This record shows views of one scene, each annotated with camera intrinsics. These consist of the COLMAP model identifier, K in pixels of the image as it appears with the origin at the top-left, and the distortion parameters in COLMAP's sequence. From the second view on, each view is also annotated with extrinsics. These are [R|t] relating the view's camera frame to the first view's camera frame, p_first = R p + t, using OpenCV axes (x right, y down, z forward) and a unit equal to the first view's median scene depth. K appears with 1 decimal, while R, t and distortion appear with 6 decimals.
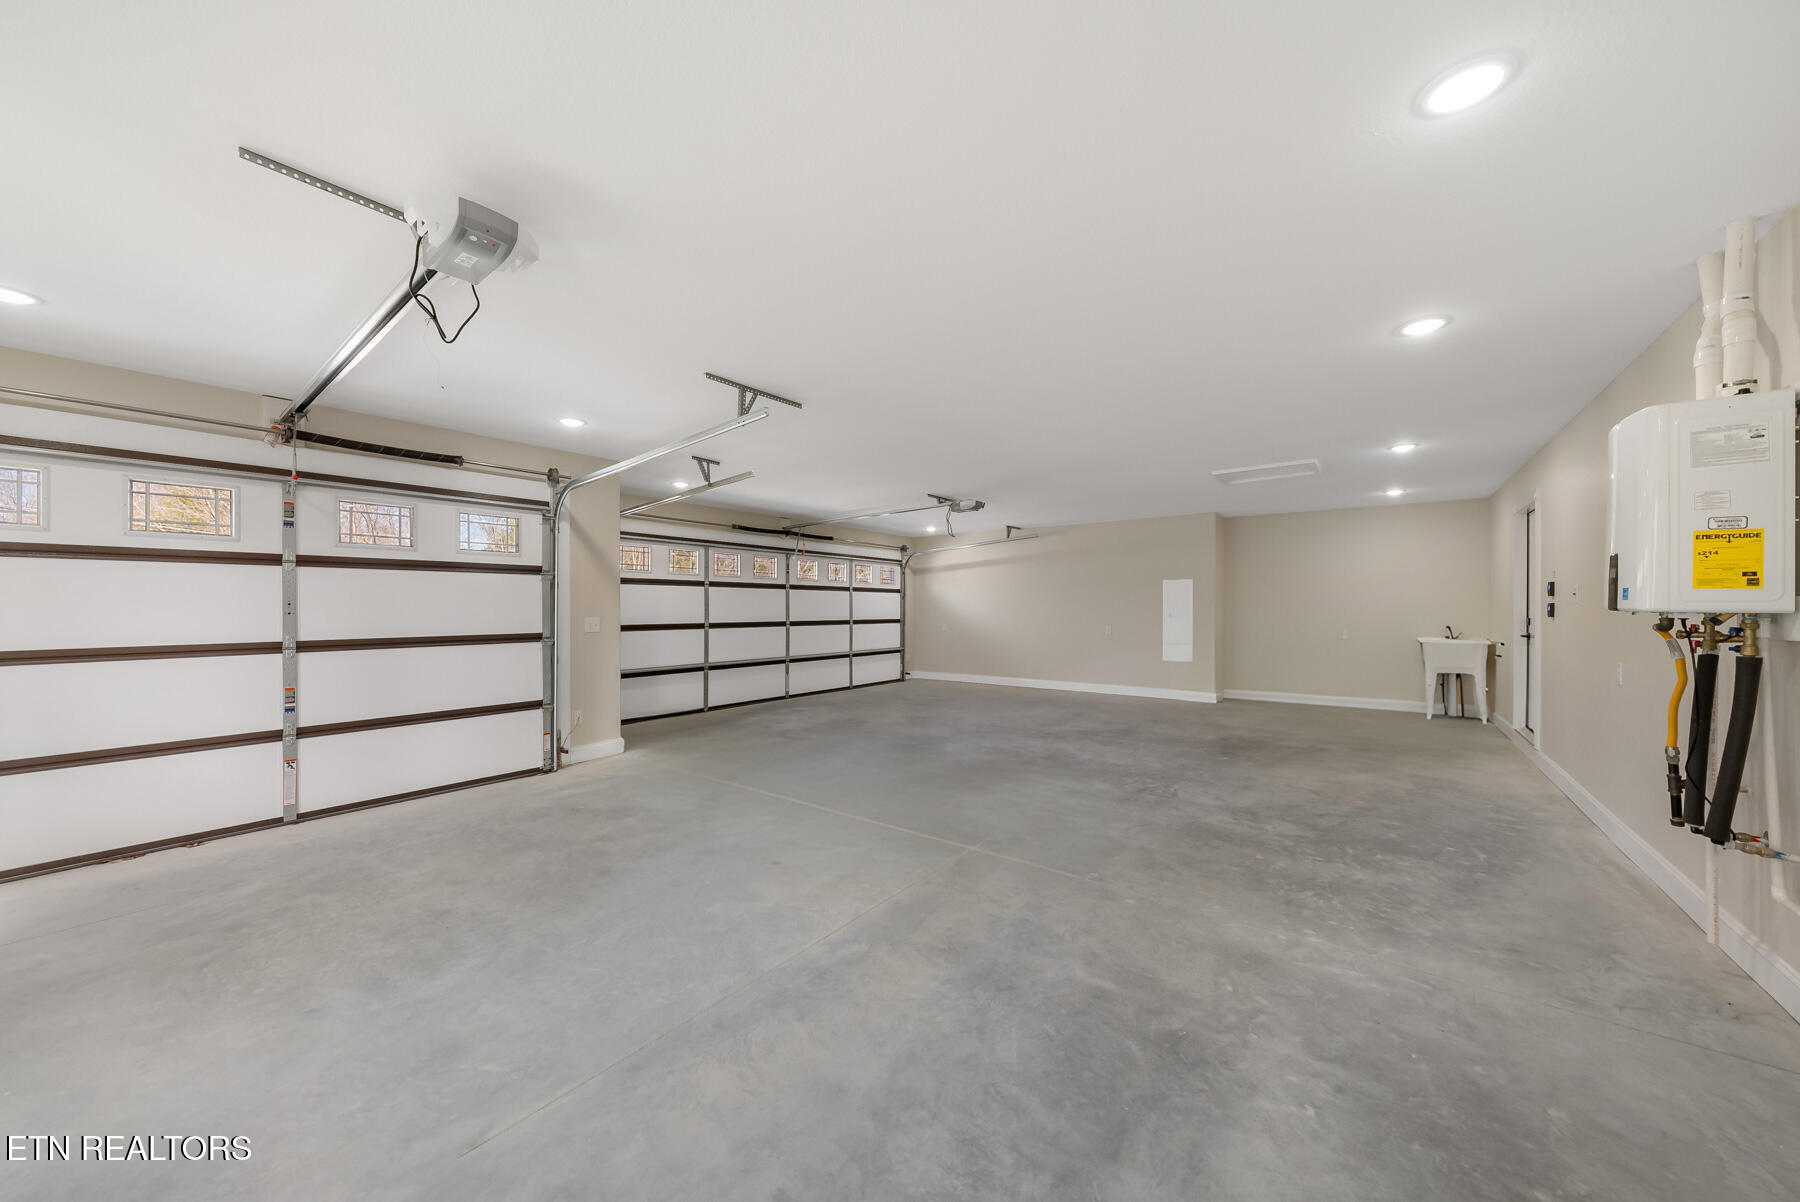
lens RADIAL K [[624.1, 0, 895.2], [0, 624.1, 612.2], [0, 0, 1]] dist [-0.001416, -0.000241]
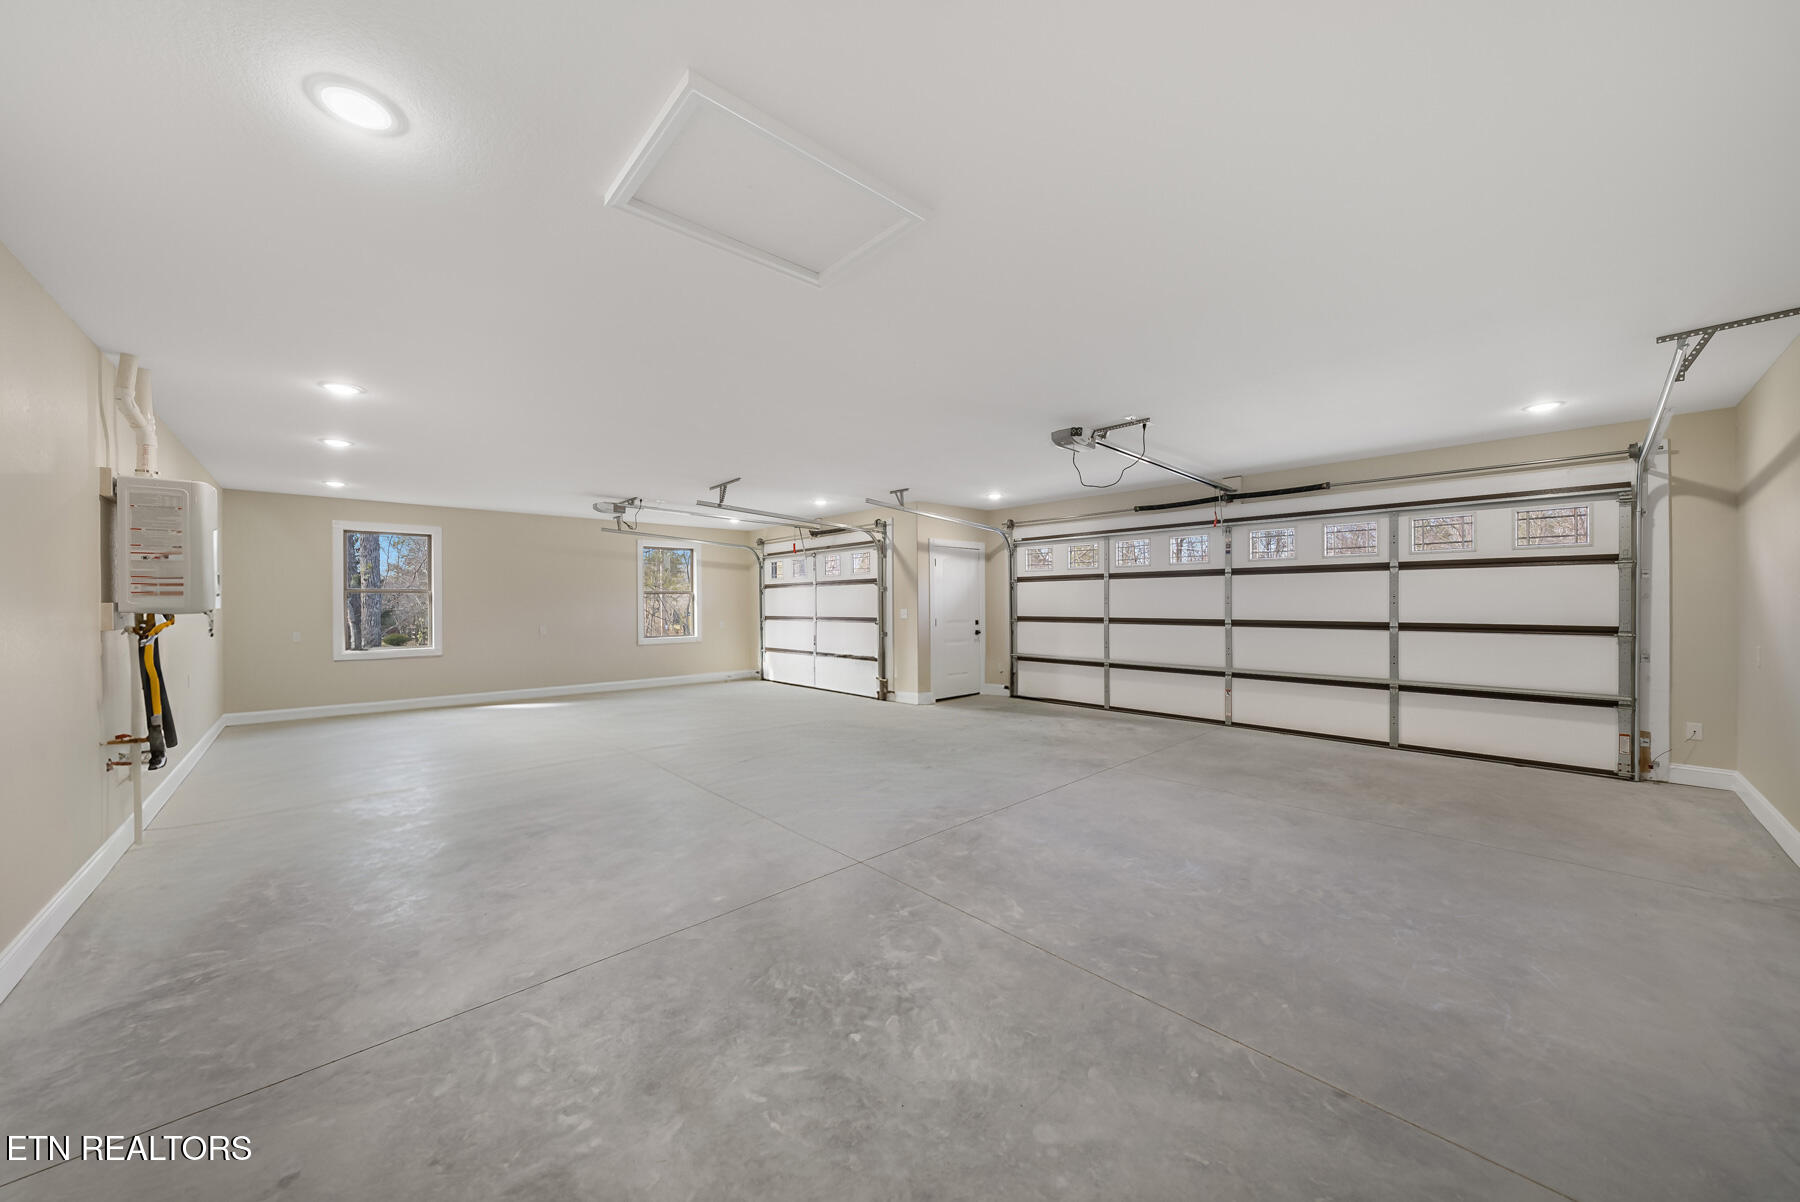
lens RADIAL K [[624.1, 0, 895.2], [0, 624.1, 612.2], [0, 0, 1]] dist [-0.001416, -0.000241]
pose [[-0.170754, 0.014362, -0.985209, 0.673702], [-0.000003, 0.999894, 0.014577, -0.004864], [0.985314, 0.002492, -0.170735, 0.822728]]
